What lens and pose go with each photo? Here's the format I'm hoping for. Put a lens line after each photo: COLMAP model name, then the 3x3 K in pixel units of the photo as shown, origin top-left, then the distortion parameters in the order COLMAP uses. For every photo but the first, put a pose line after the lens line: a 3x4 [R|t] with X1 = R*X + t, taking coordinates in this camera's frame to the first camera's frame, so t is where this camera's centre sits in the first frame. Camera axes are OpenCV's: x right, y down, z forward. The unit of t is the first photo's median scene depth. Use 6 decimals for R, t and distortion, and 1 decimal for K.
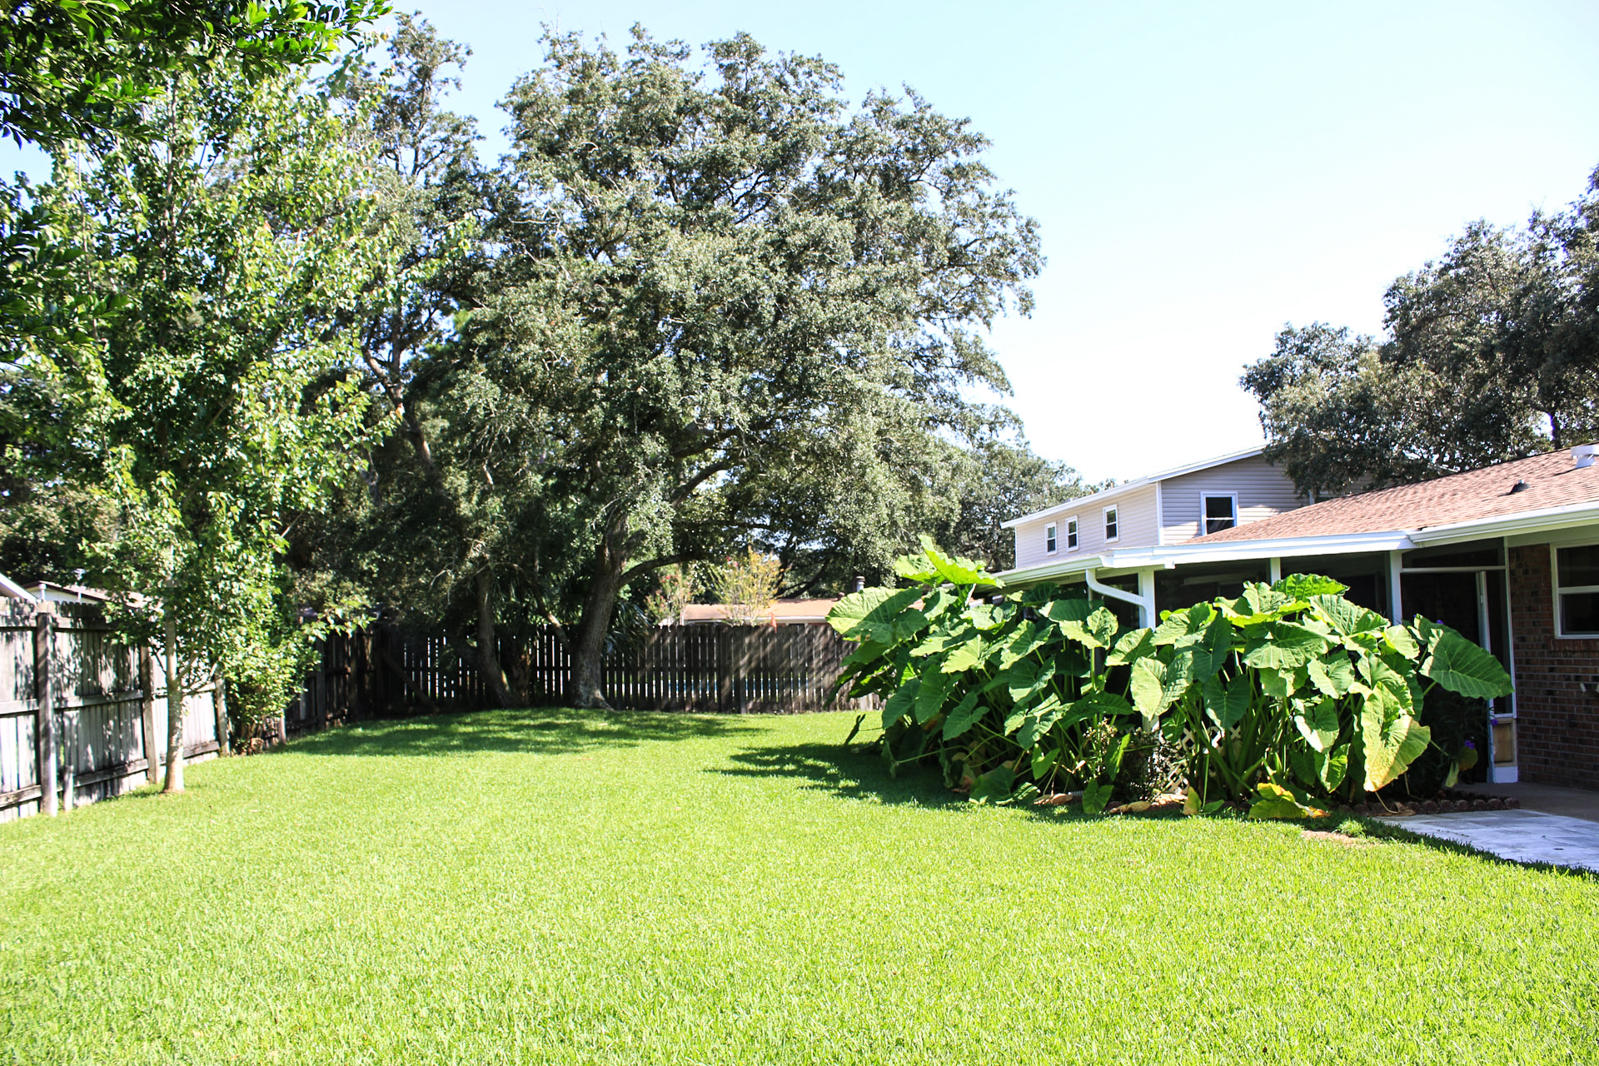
lens RADIAL K [[1317.1, 0, 790.7], [0, 1317.1, 533.2], [0, 0, 1]] dist [-0.155768, 0.132109]
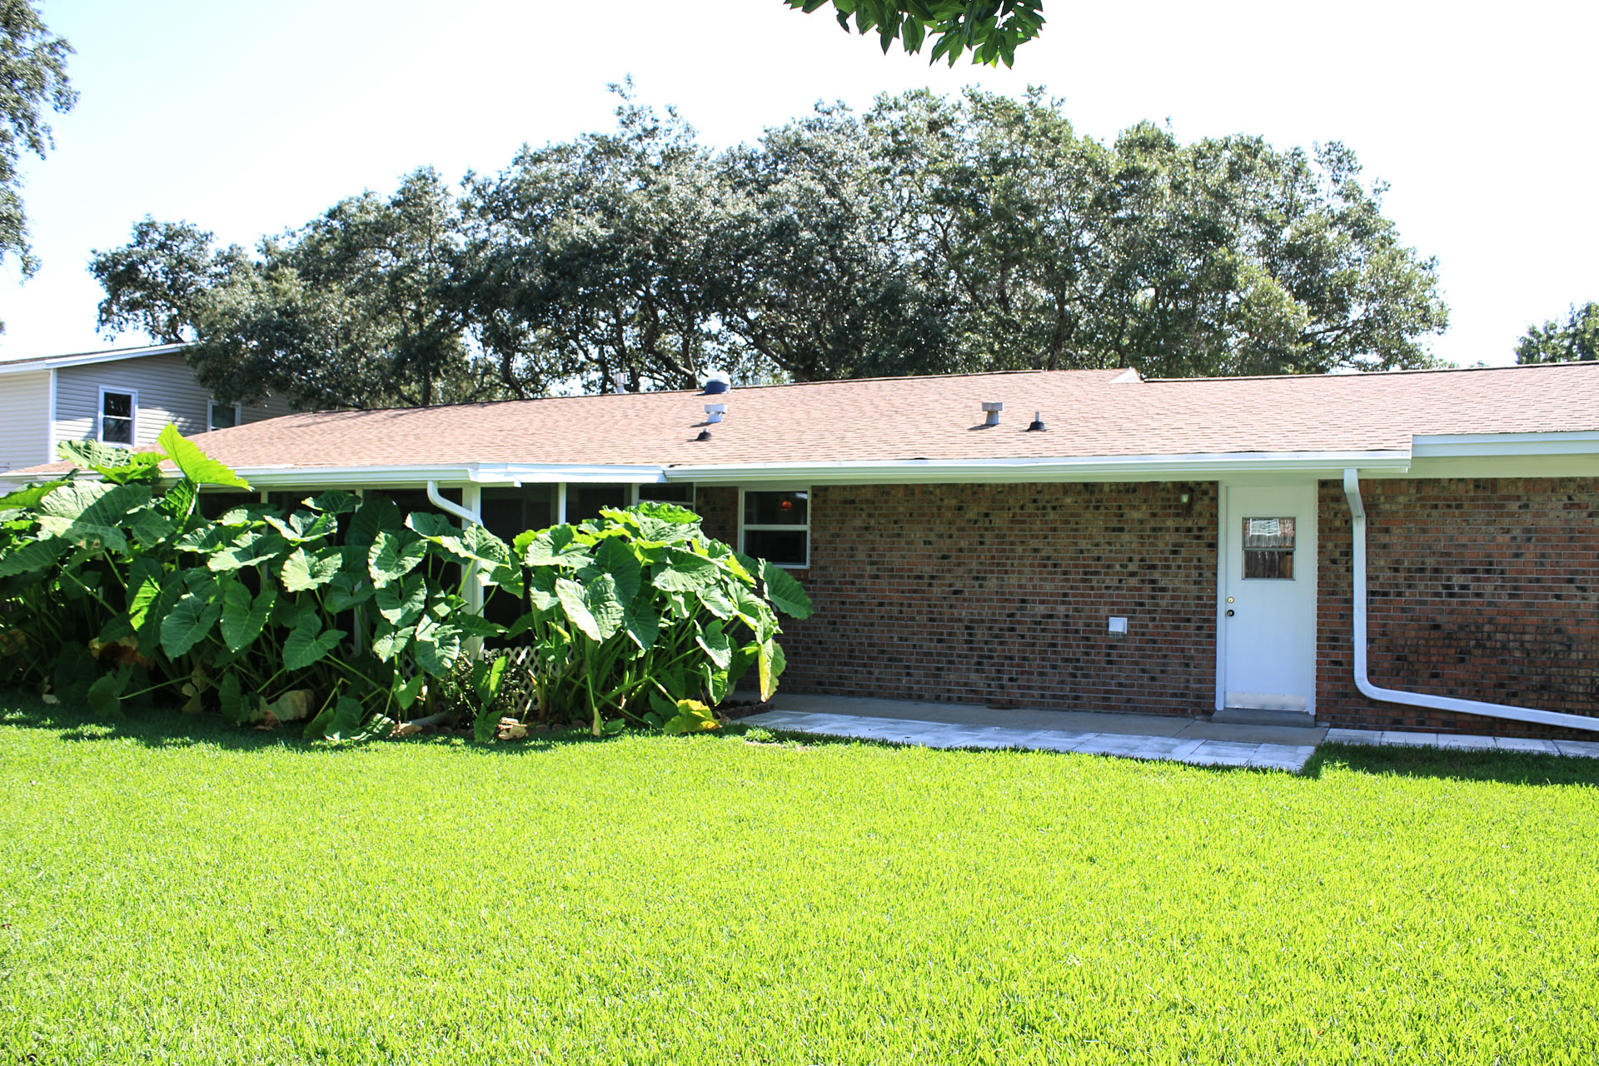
lens RADIAL K [[1317.1, 0, 794.7], [0, 1317.1, 536.5], [0, 0, 1]] dist [-0.155768, 0.132109]
pose [[0.562363, 0.034737, 0.826161, -0.387196], [-0.093199, 0.995413, 0.021587, 0.022975], [-0.821622, -0.089137, 0.563021, 0.263885]]
